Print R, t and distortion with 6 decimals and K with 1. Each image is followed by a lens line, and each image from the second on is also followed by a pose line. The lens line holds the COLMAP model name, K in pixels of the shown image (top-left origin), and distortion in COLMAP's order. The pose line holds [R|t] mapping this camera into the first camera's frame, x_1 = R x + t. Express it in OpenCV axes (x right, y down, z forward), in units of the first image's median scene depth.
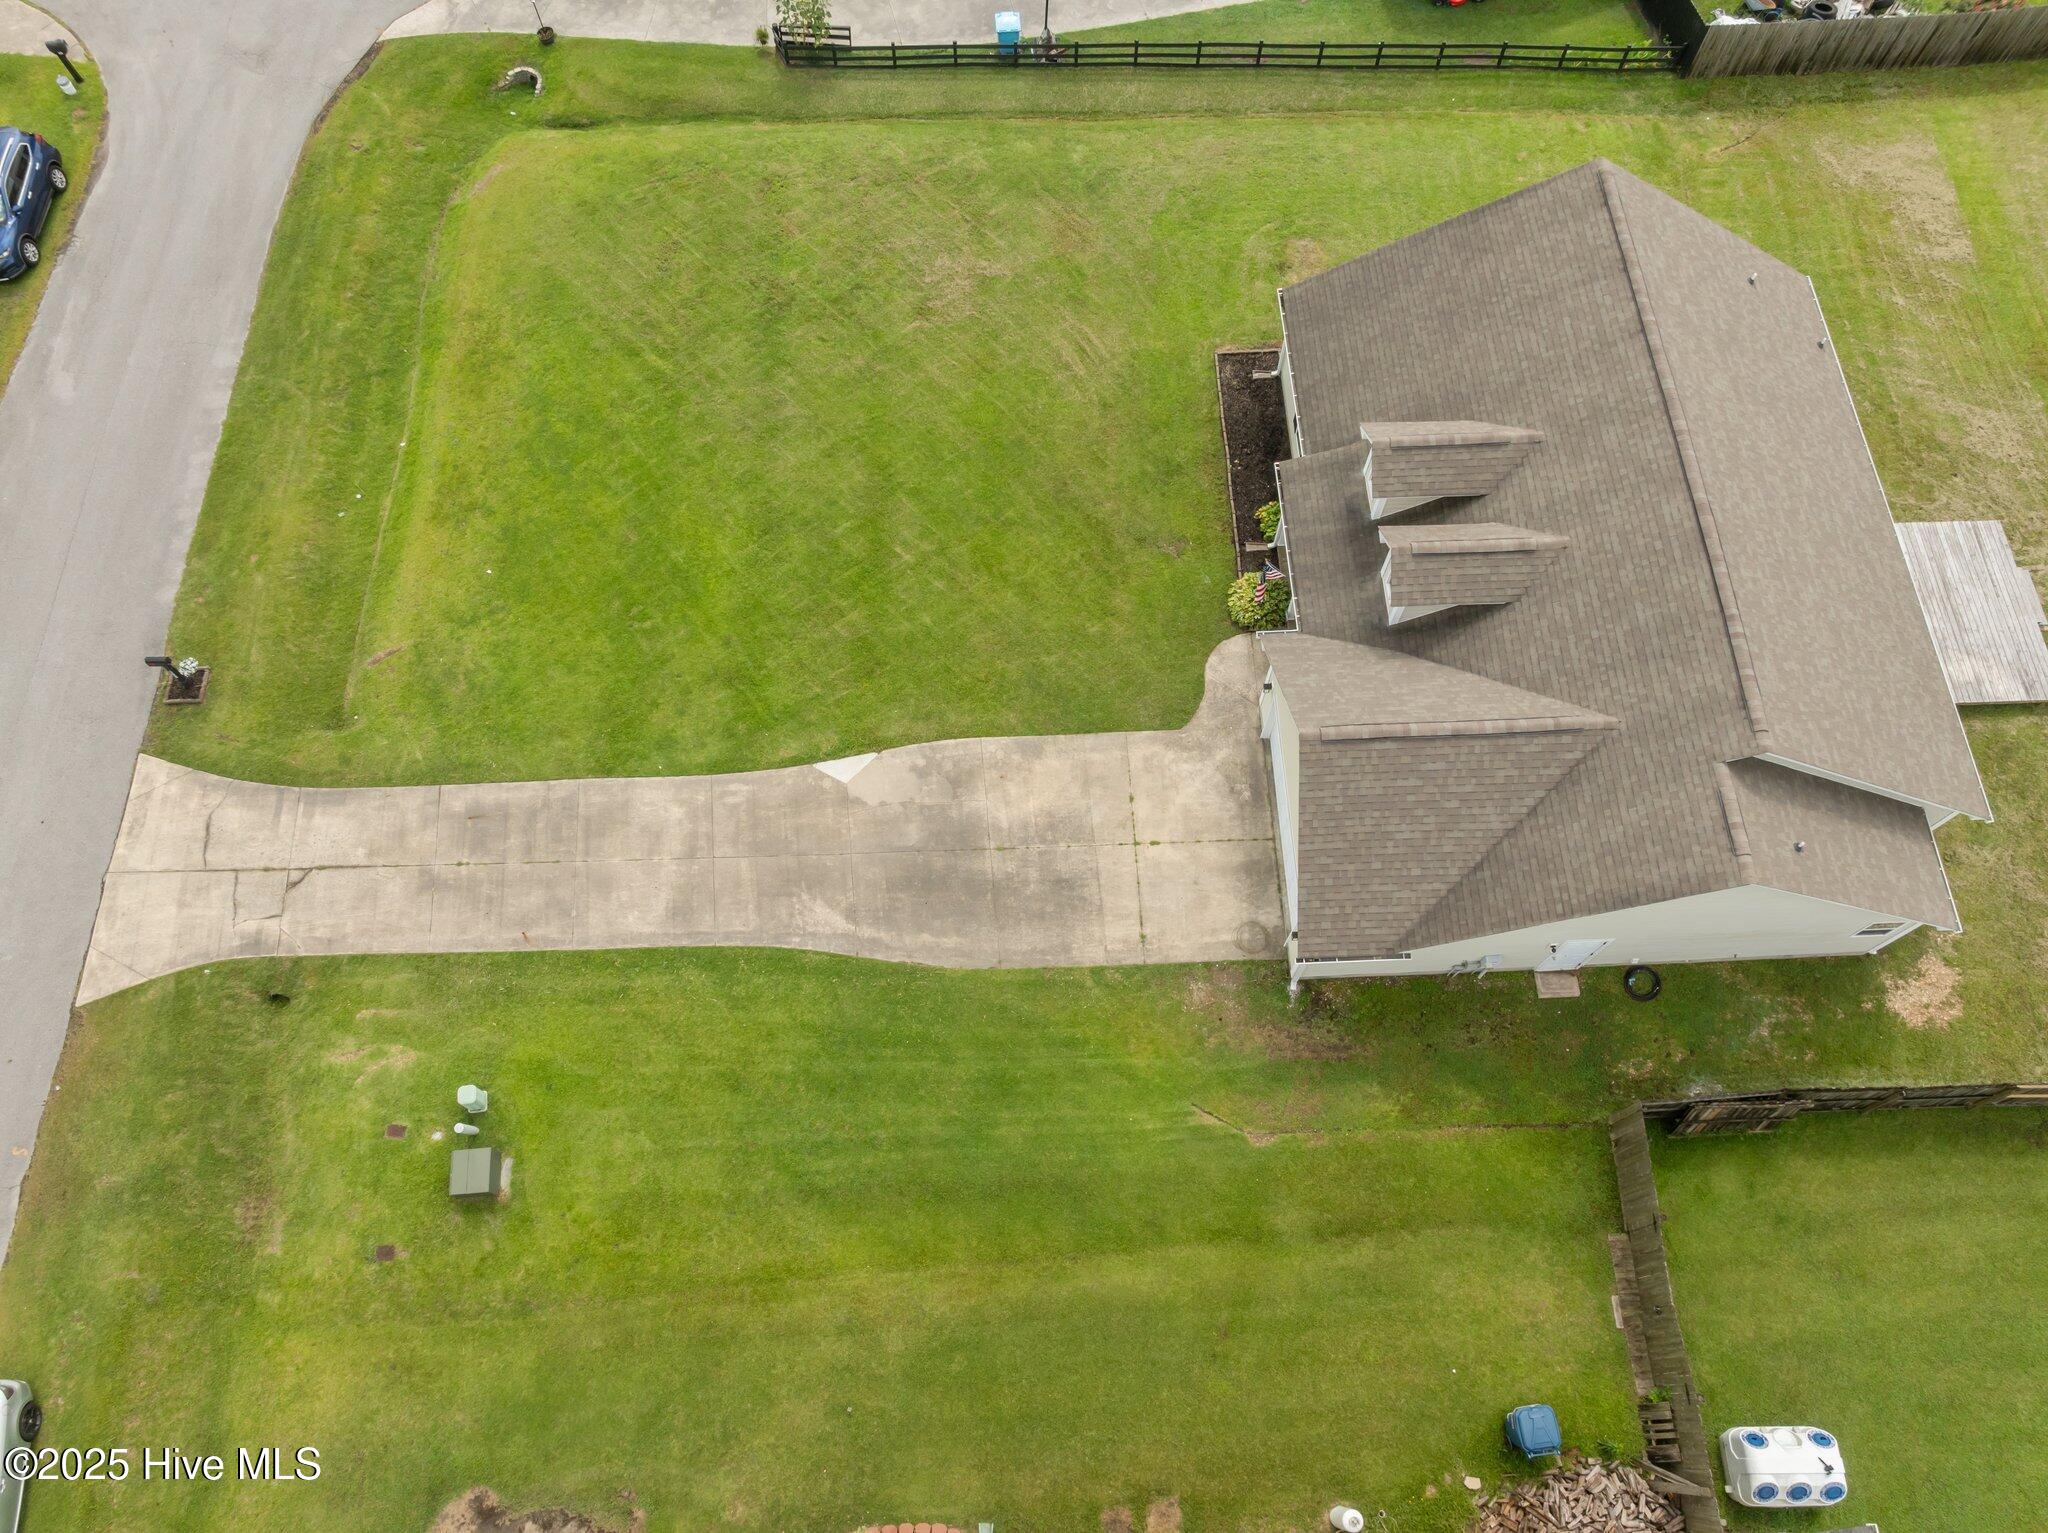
lens RADIAL K [[1445.7, 0, 1030.1], [0, 1445.7, 768.6], [0, 0, 1]] dist [-0.049221, 0.022360]
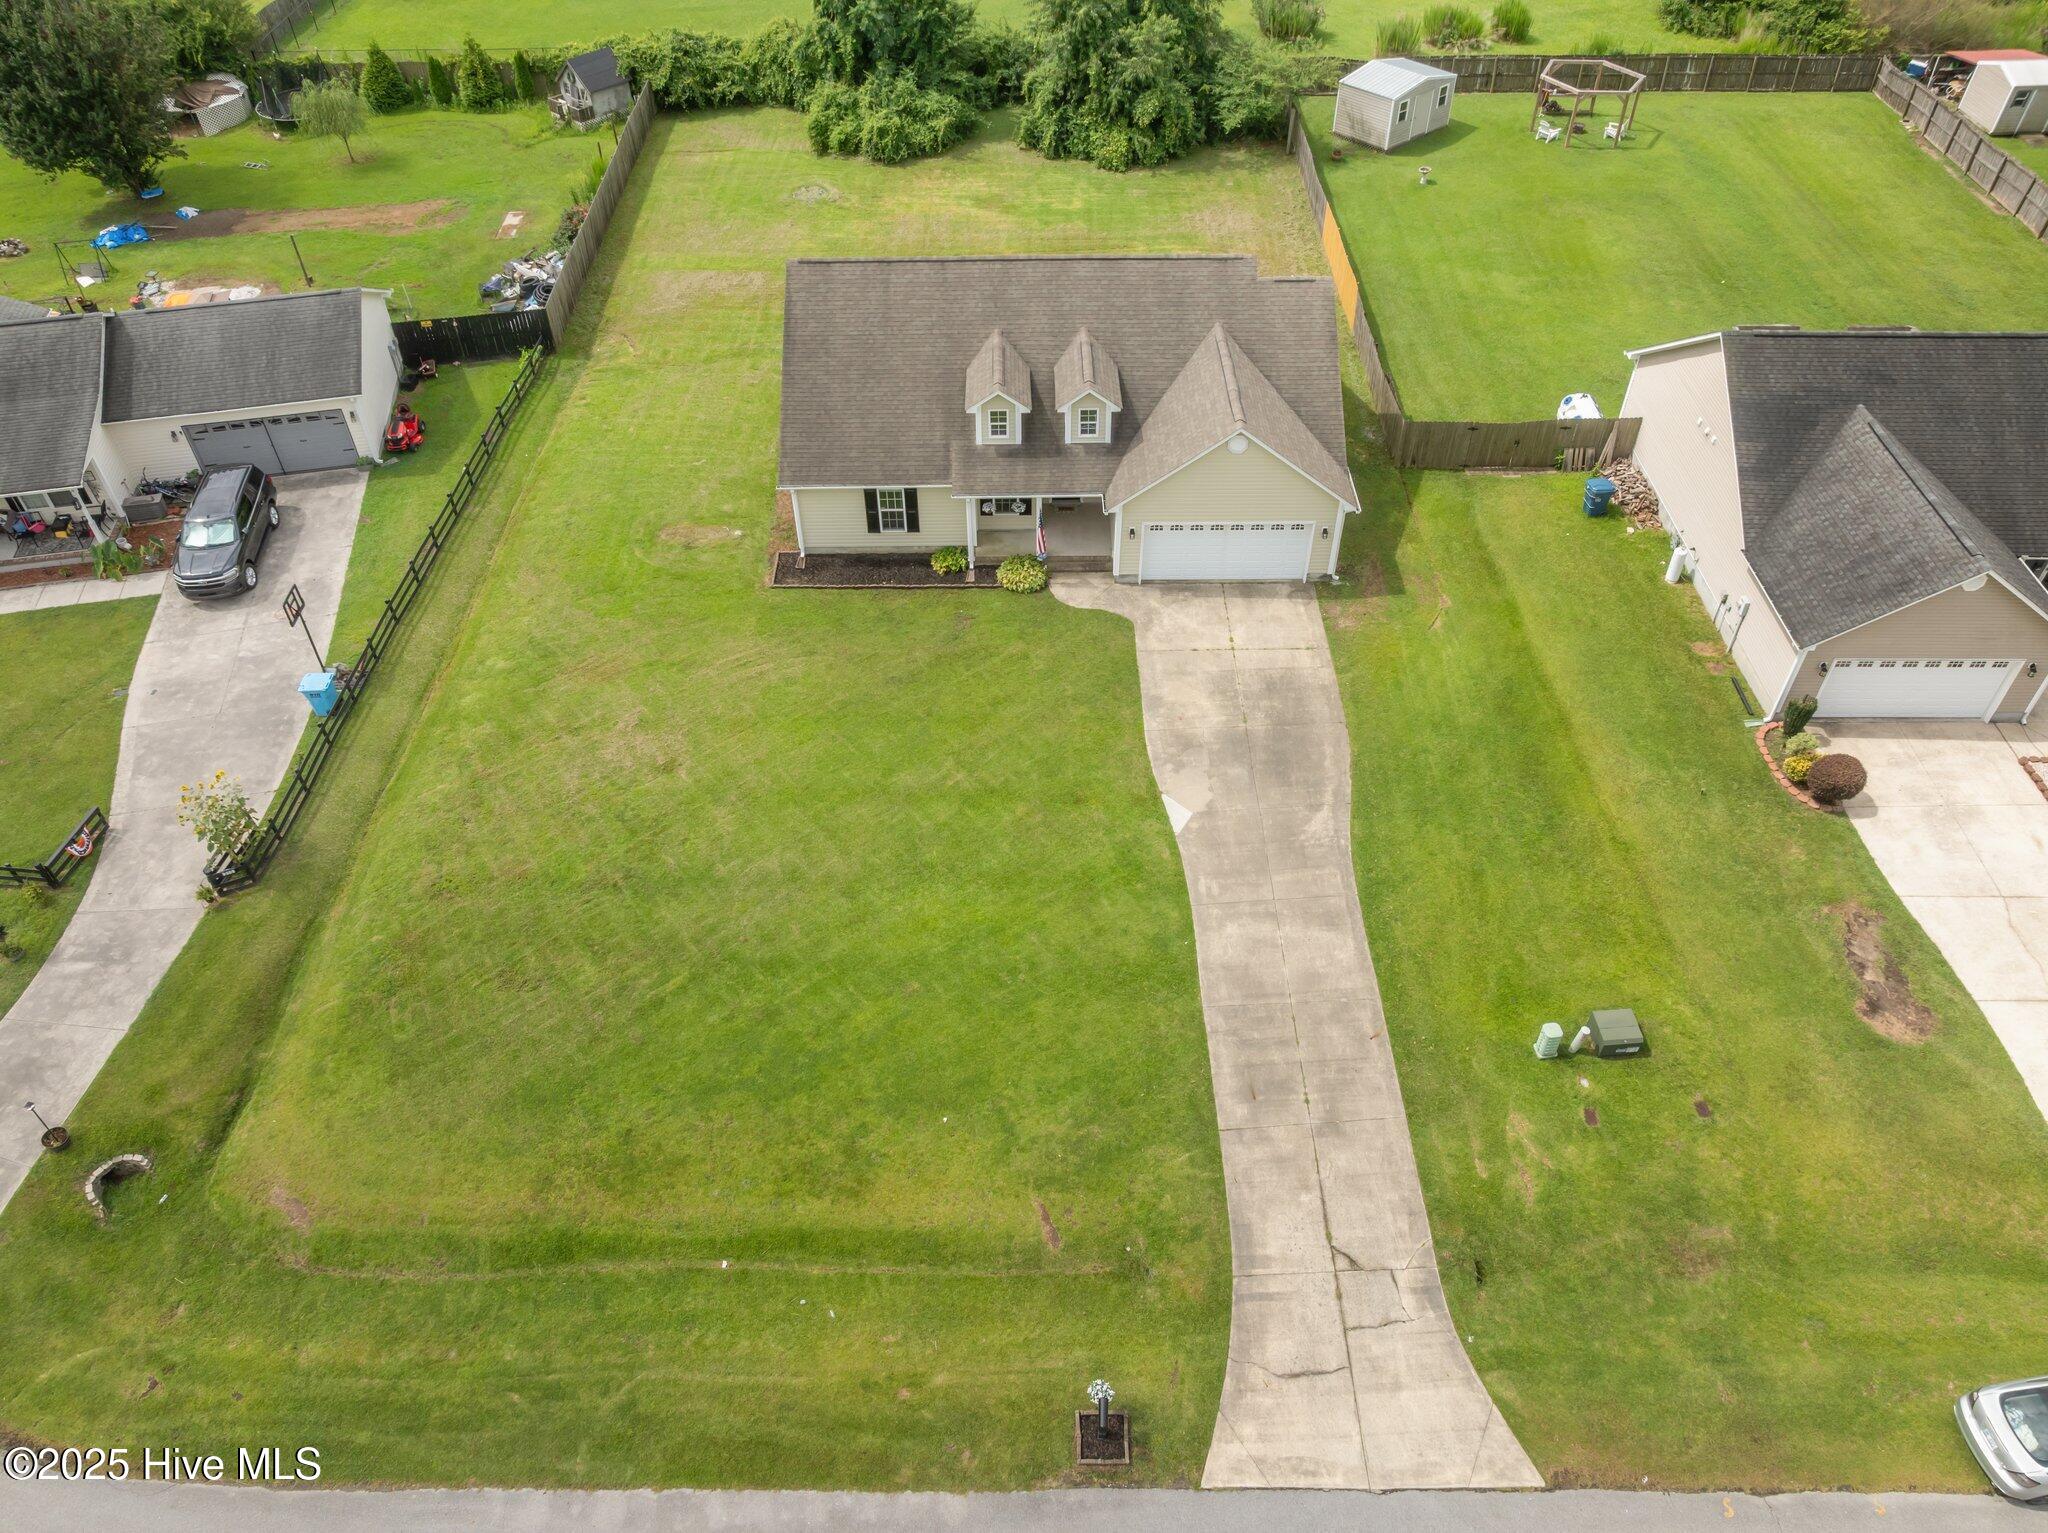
lens RADIAL K [[1444.2, 0, 1035.3], [0, 1444.2, 762.3], [0, 0, 1]] dist [-0.043869, 0.014843]
pose [[0.027306, -0.695555, 0.717954, -0.909475], [0.914592, 0.307261, 0.262890, -0.408911], [-0.403454, 0.649457, 0.644539, 0.303489]]
